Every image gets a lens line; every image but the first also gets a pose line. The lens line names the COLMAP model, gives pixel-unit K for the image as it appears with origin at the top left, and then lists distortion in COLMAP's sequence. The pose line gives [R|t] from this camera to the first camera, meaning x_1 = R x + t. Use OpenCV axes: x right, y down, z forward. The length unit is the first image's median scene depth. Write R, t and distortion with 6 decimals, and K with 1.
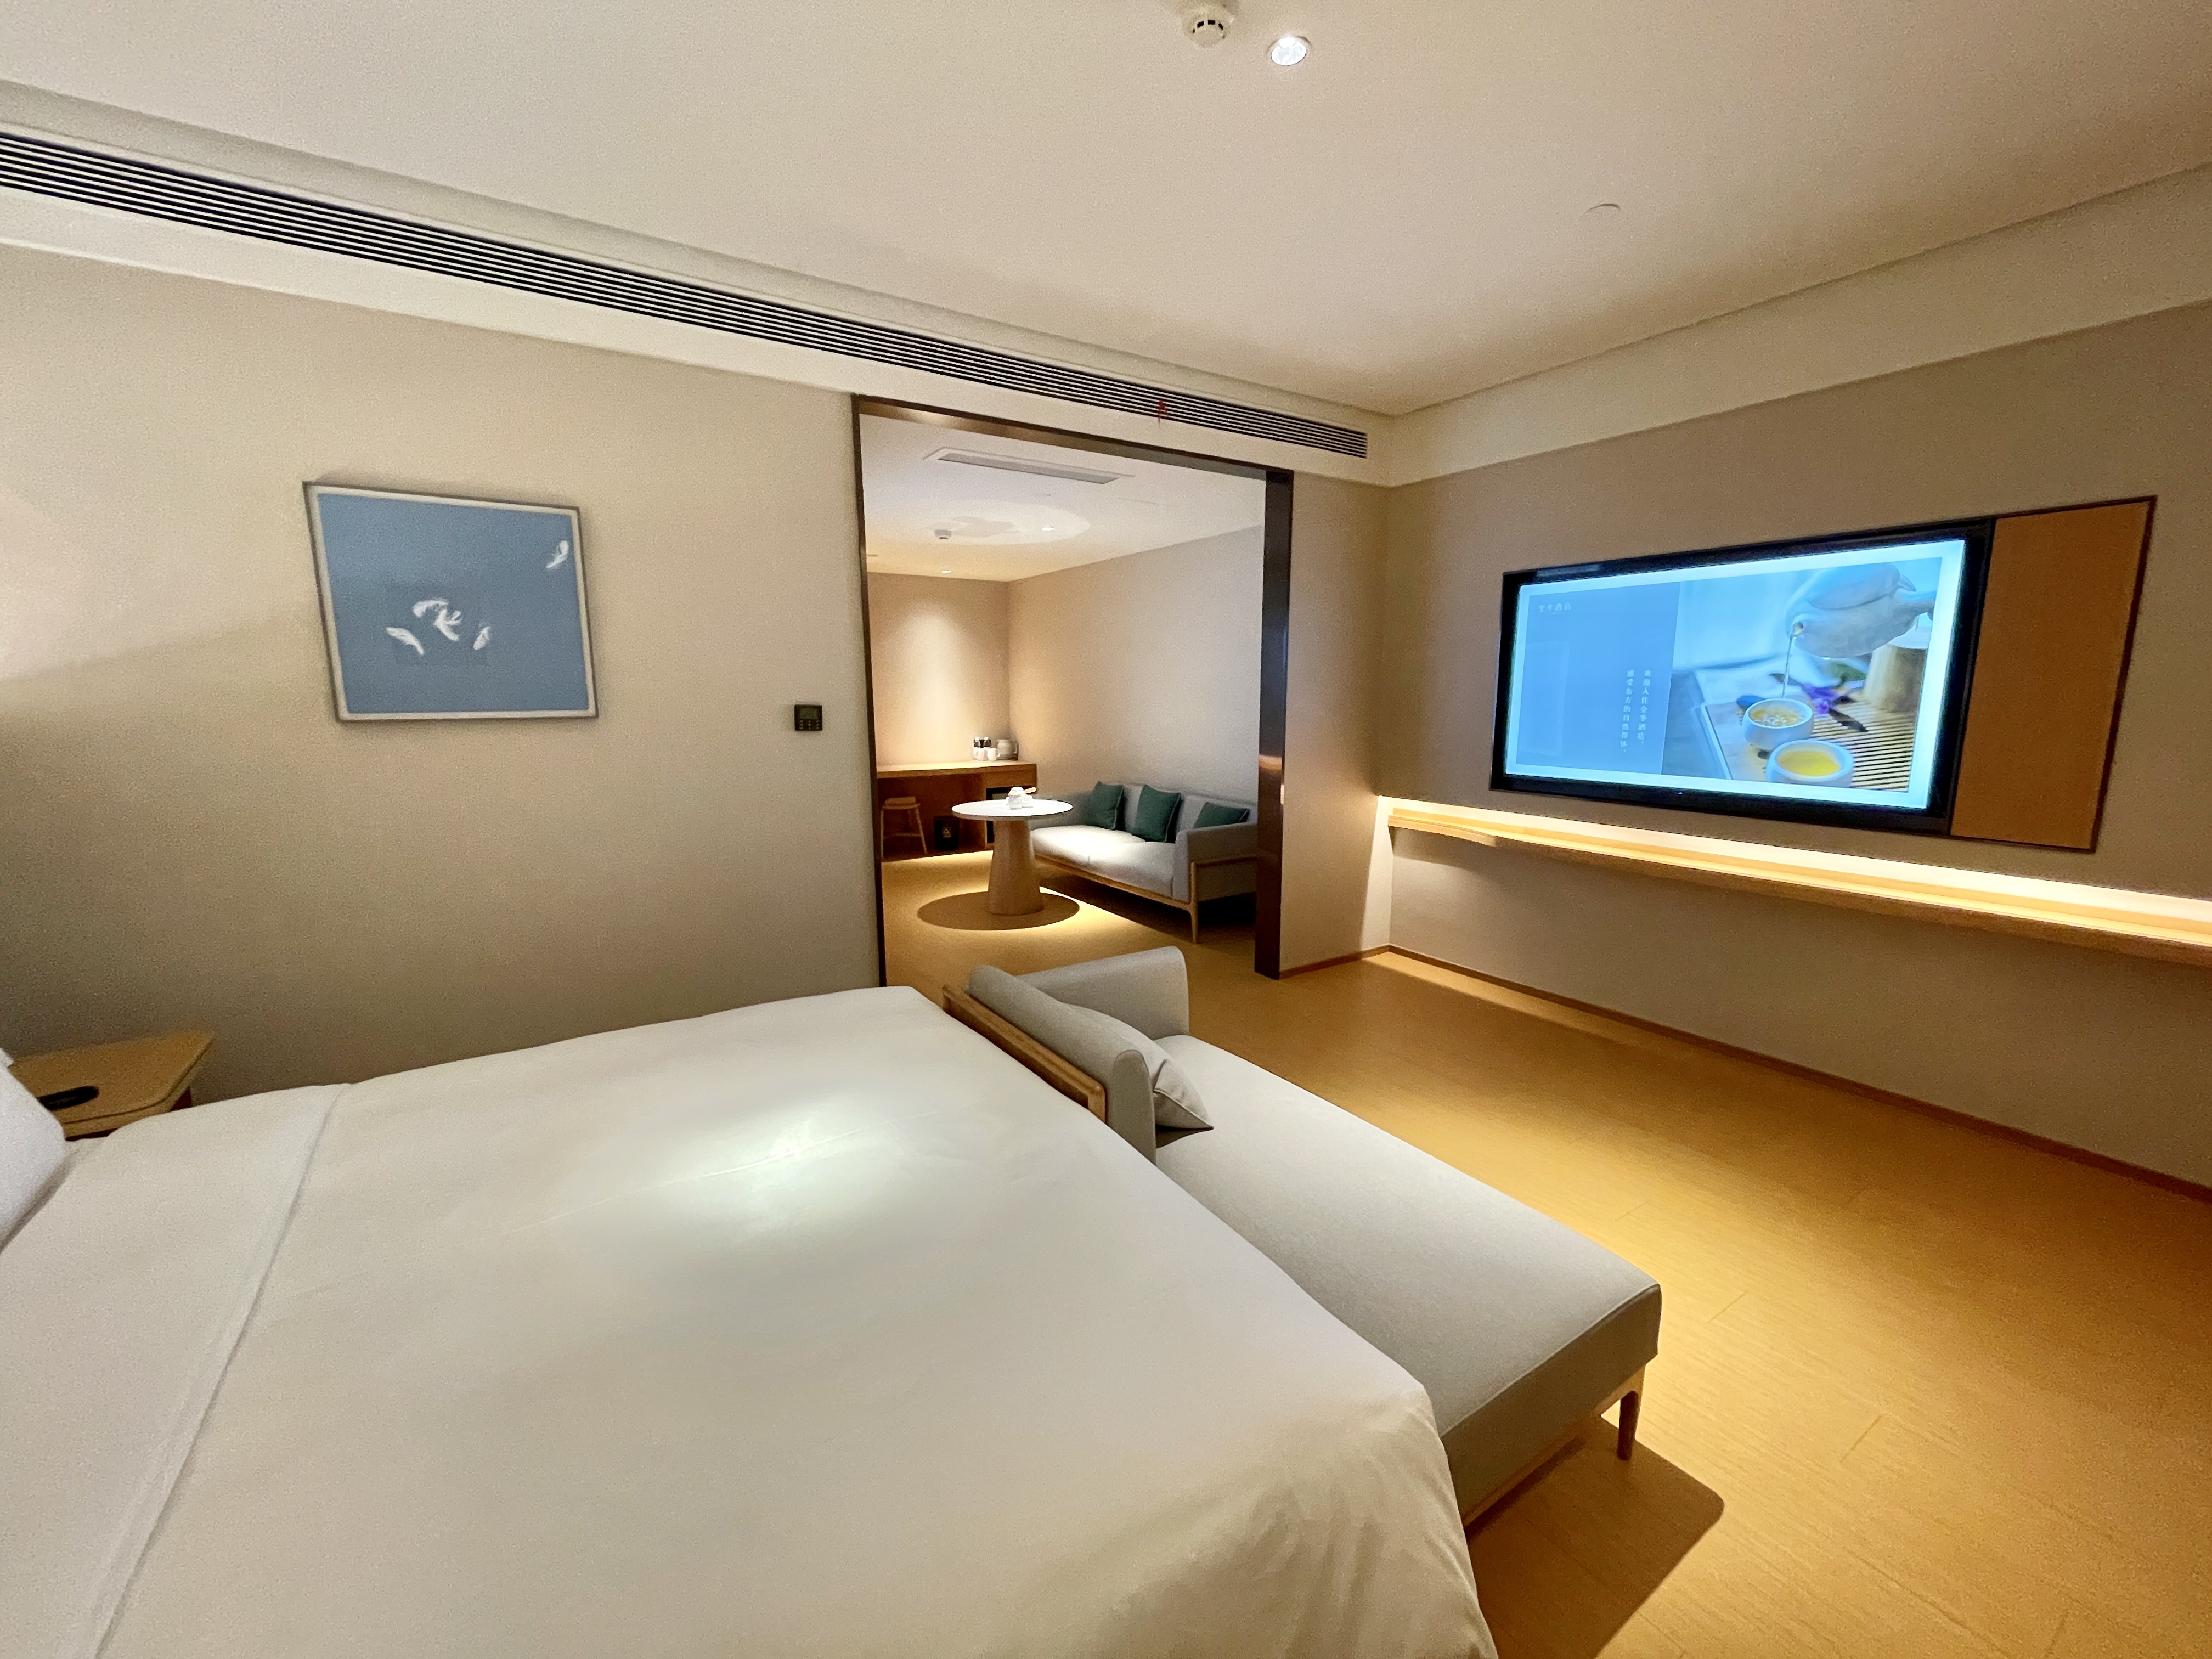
lens RADIAL K [[891.4, 0, 1105.0], [0, 891.4, 836.8], [0, 0, 1]] dist [0.004553, 0.000519]
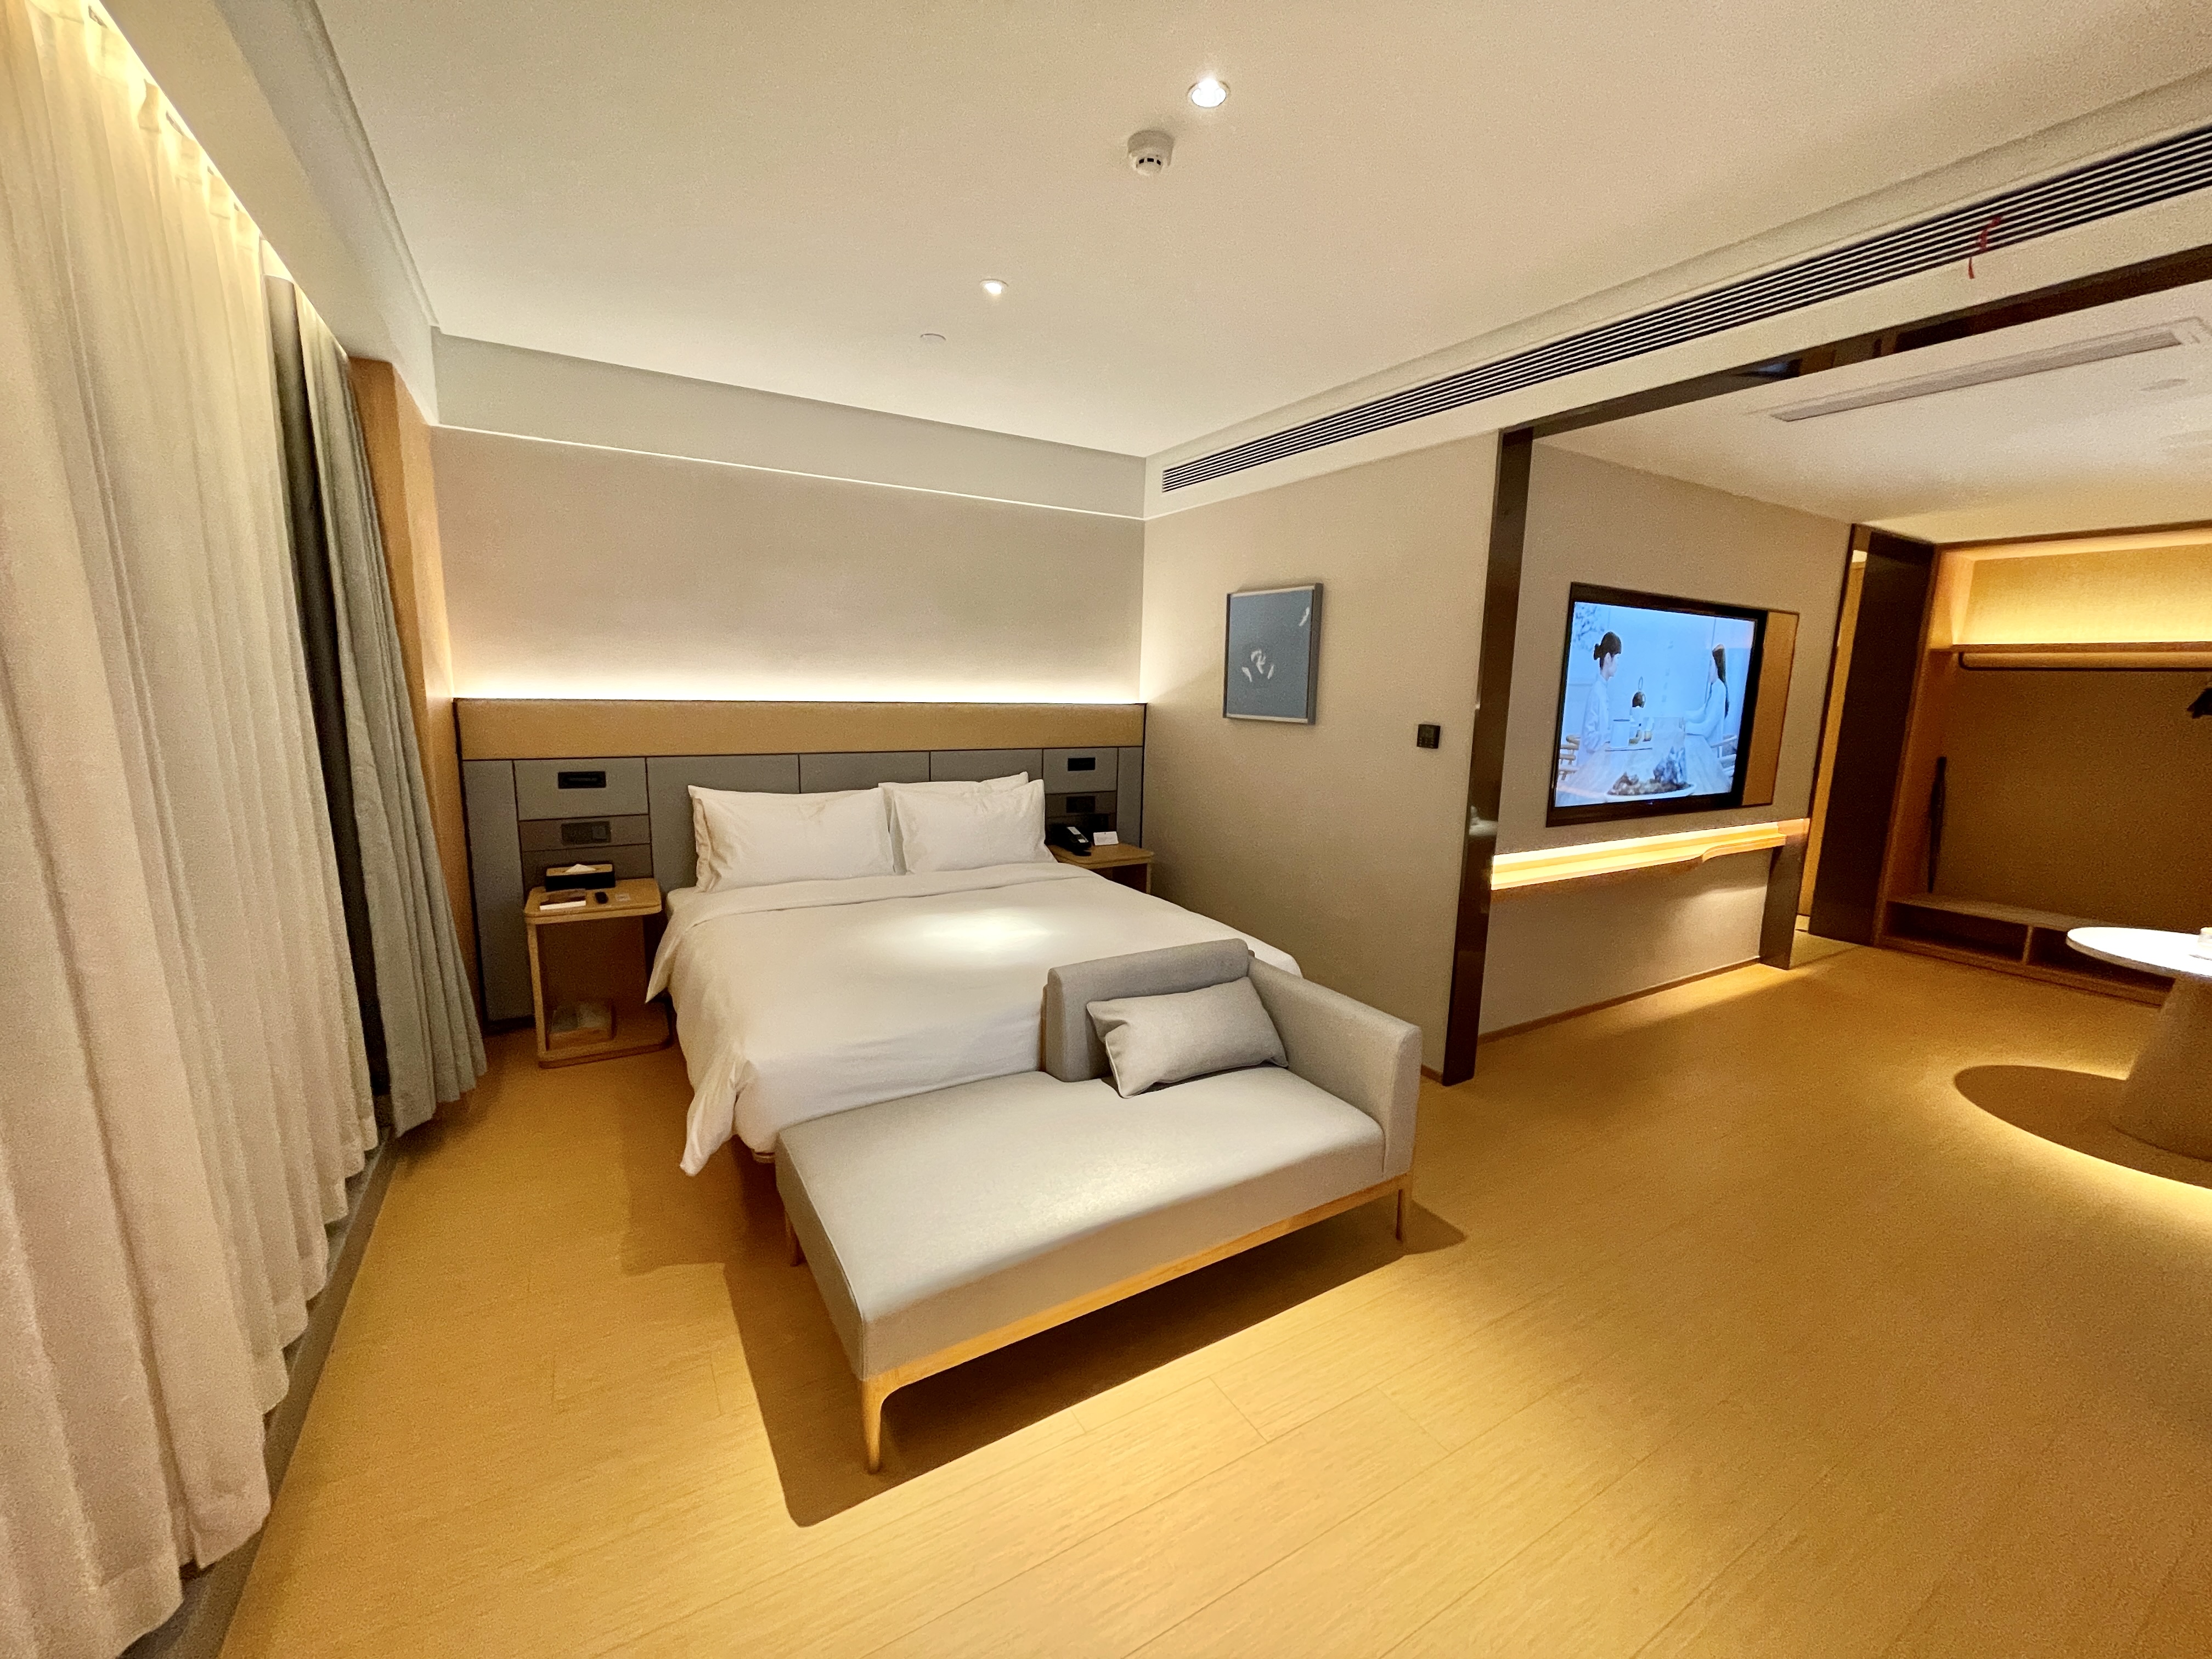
lens RADIAL K [[891.4, 0, 1105.9], [0, 891.4, 829.9], [0, 0, 1]] dist [0.004553, 0.000519]
pose [[-0.043457, 0.174284, -0.983736, 1.001139], [-0.181586, 0.966887, 0.179320, -0.182229], [0.982414, 0.186426, -0.010370, 0.782710]]
